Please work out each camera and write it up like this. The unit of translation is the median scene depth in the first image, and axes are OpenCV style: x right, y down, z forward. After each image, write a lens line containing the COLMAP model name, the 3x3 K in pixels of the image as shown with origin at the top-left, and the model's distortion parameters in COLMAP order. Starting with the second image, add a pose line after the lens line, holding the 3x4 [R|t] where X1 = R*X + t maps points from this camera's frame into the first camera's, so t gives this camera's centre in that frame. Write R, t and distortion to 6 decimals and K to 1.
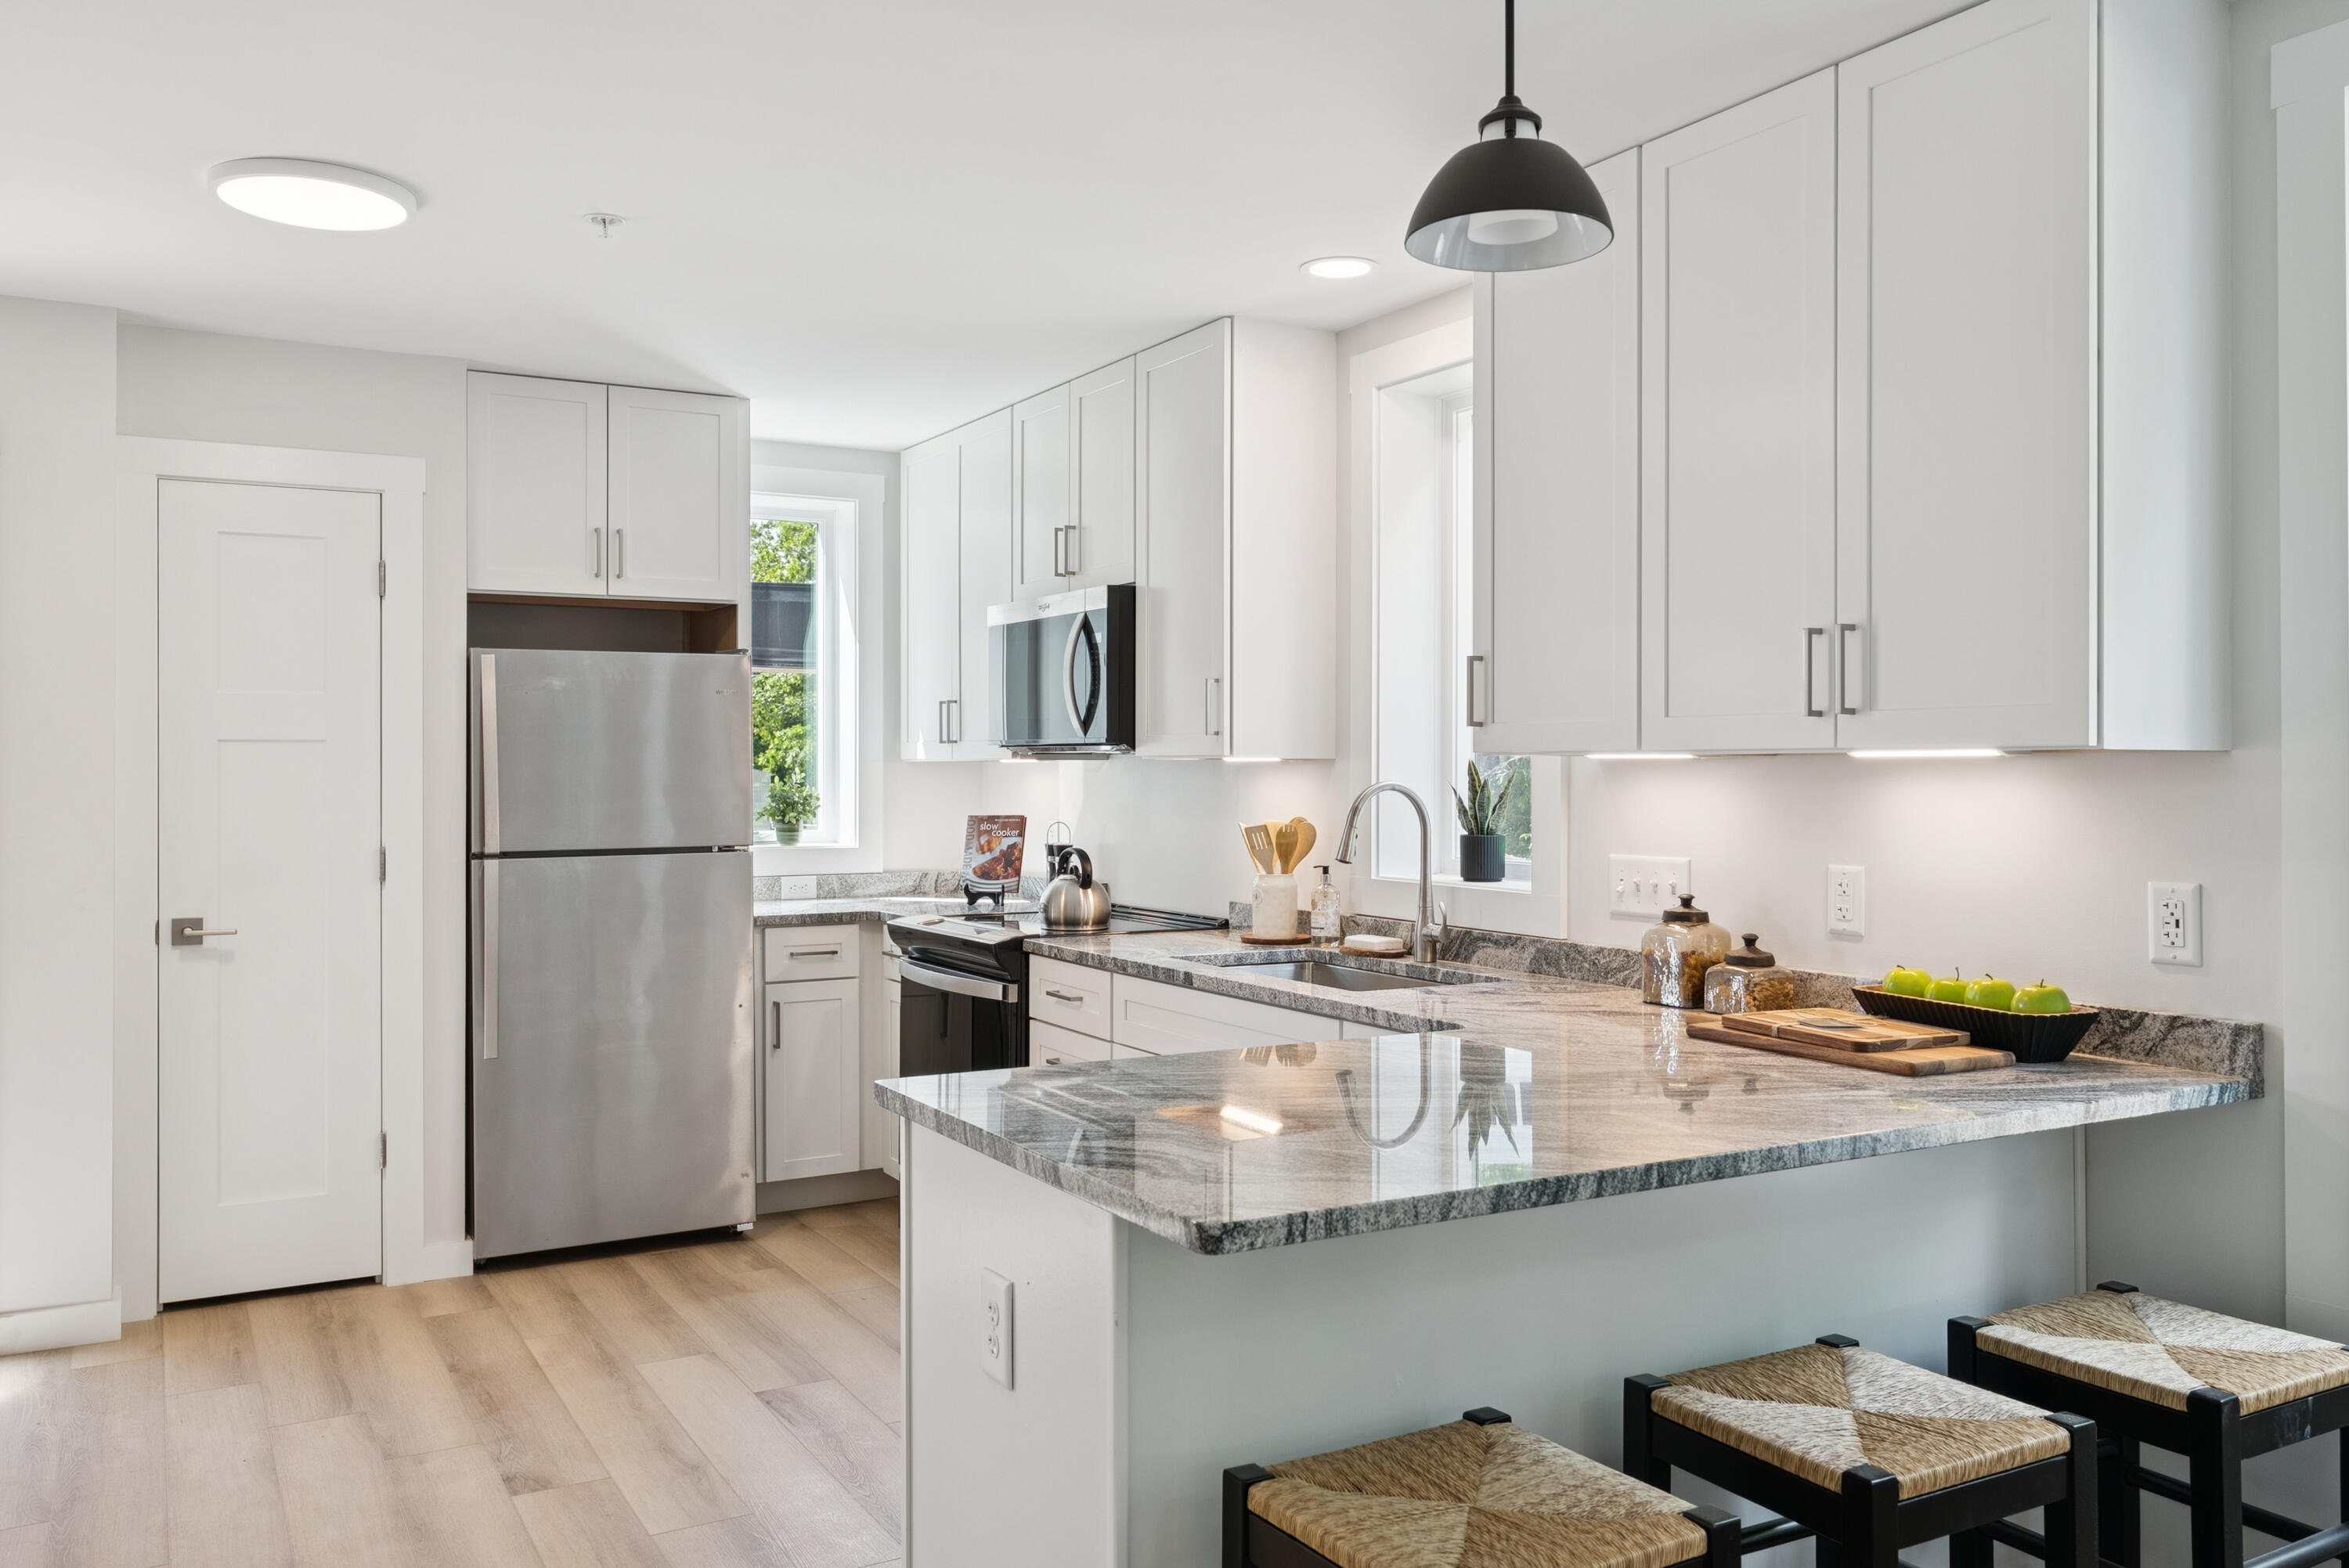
lens RADIAL K [[1799.8, 0, 1167.7], [0, 1799.8, 773.8], [0, 0, 1]] dist [0.030967, -0.006330]
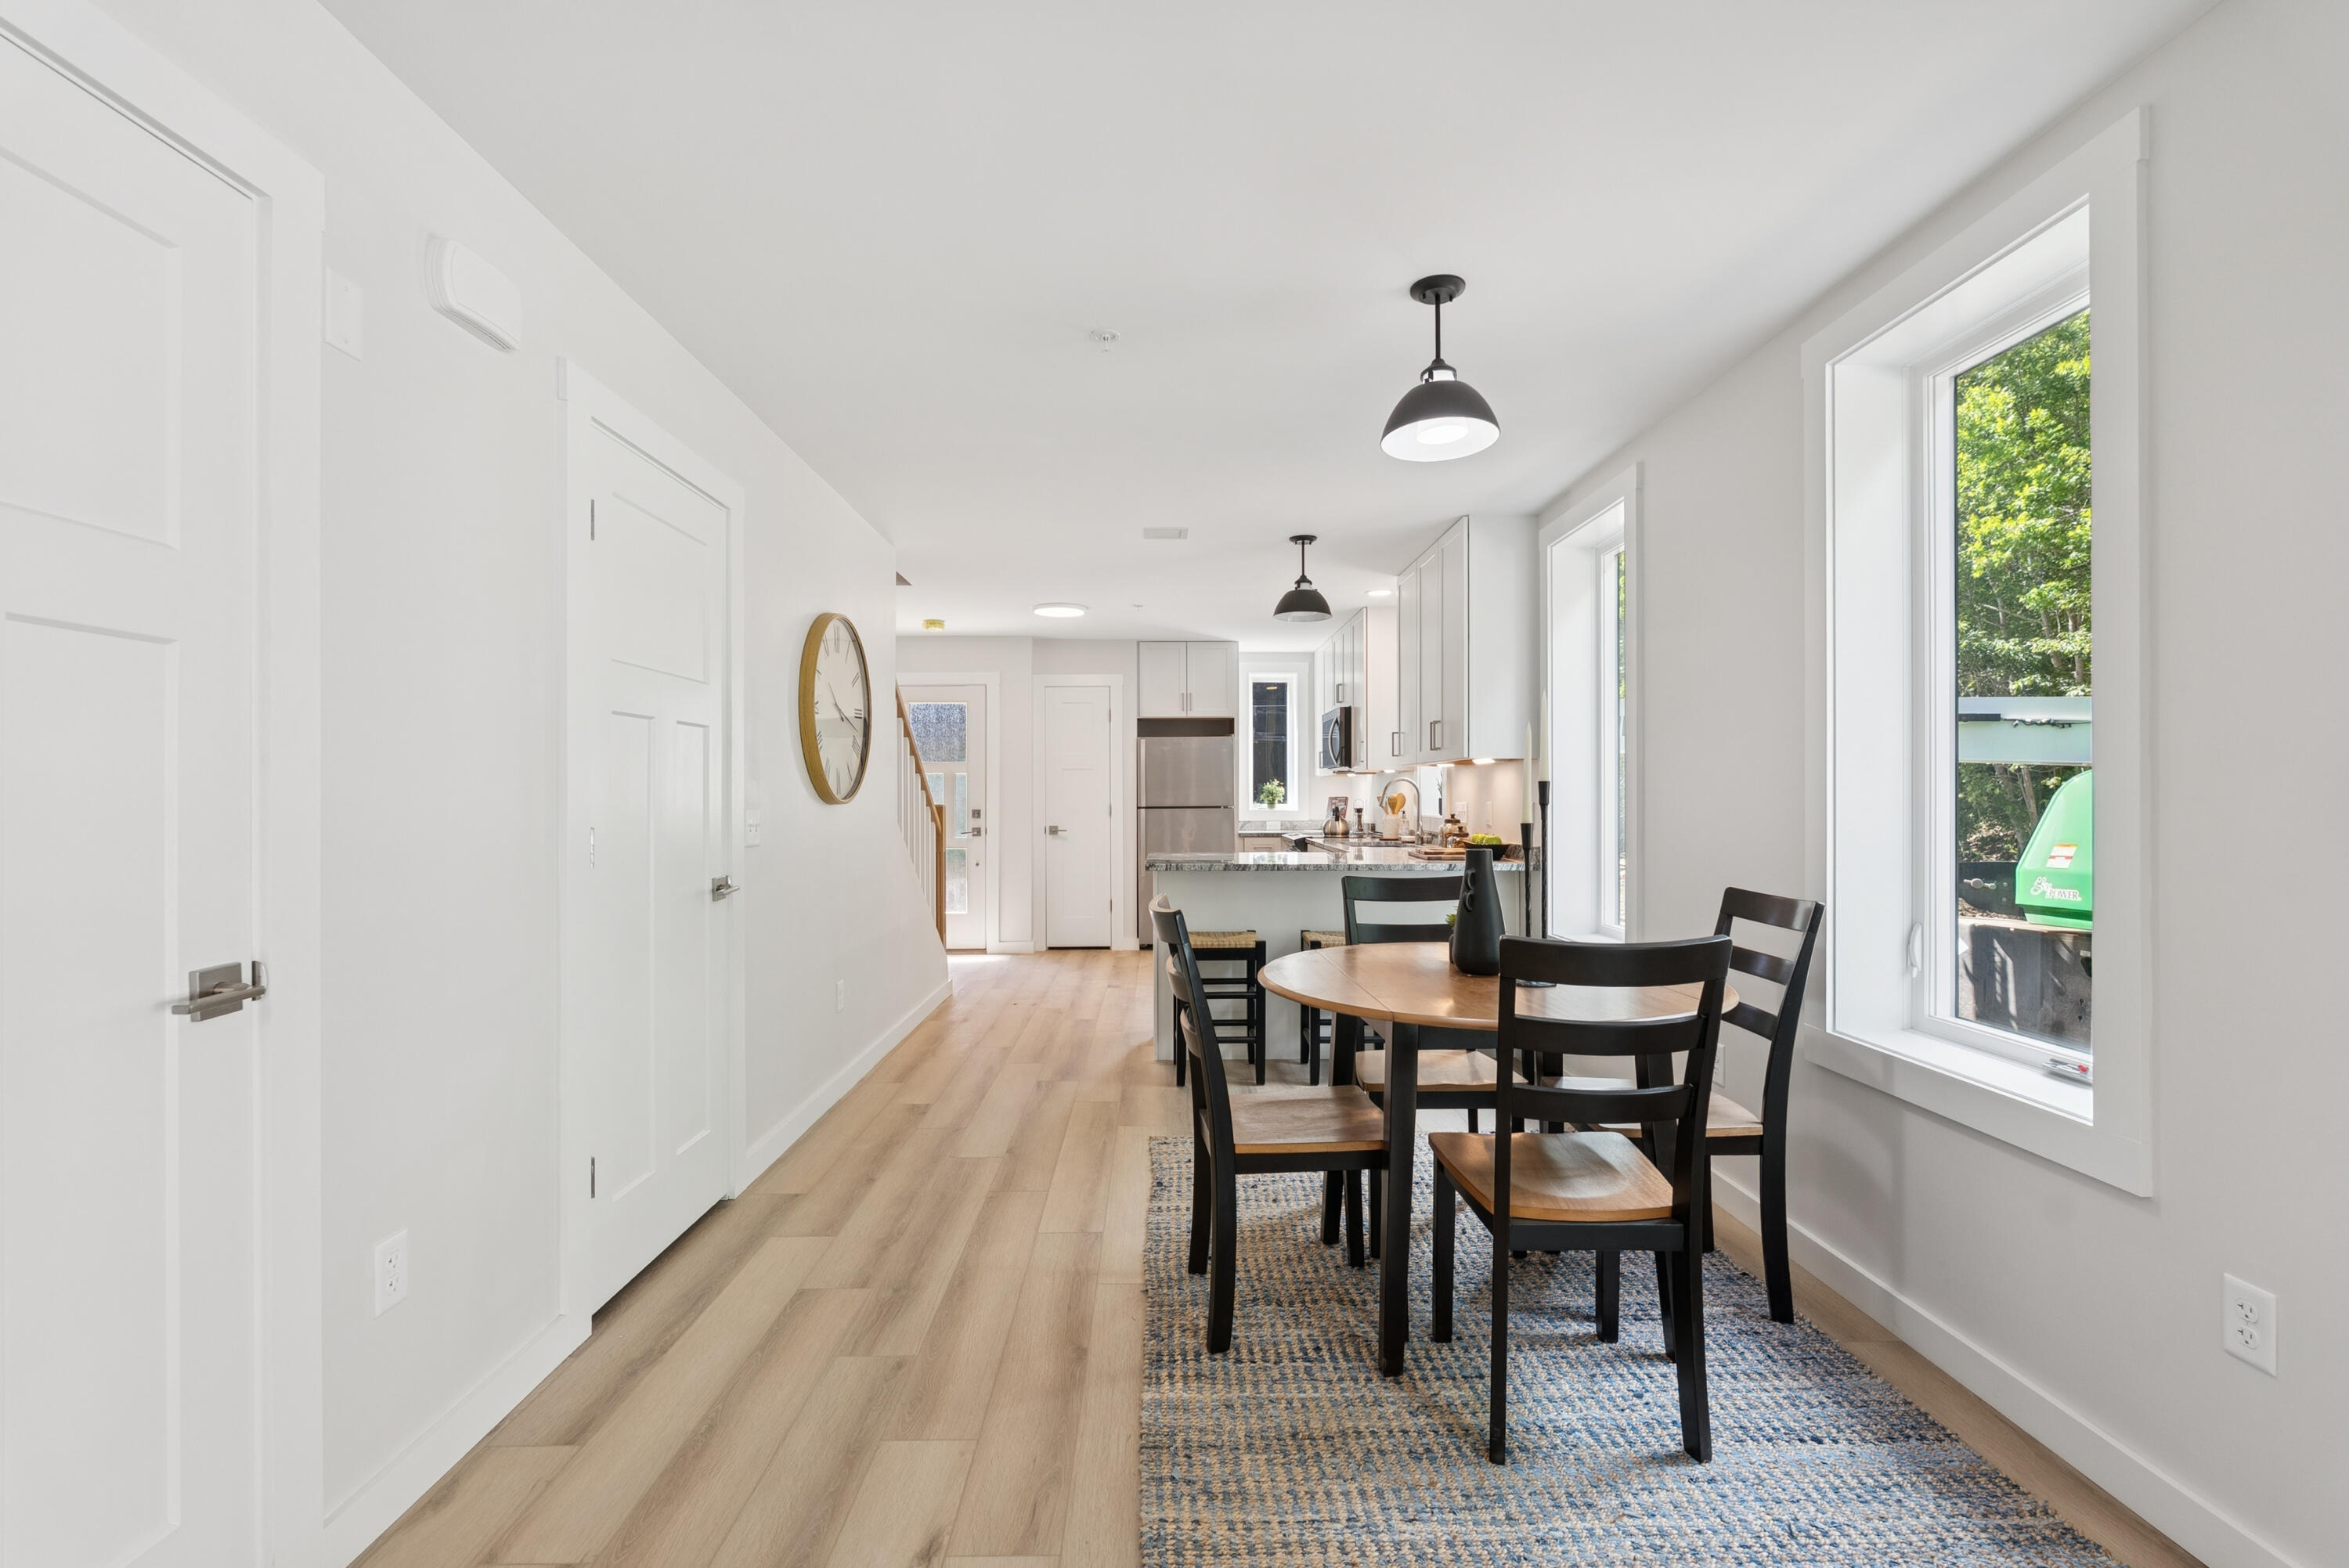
lens RADIAL K [[1037.6, 0, 1179.1], [0, 1037.6, 788.4], [0, 0, 1]] dist [-0.000209, -0.000029]
pose [[0.878327, -0.006232, -0.478019, 0.482075], [0.002995, 0.999967, -0.007535, 0.026479], [0.478050, 0.005187, 0.878317, -0.451806]]
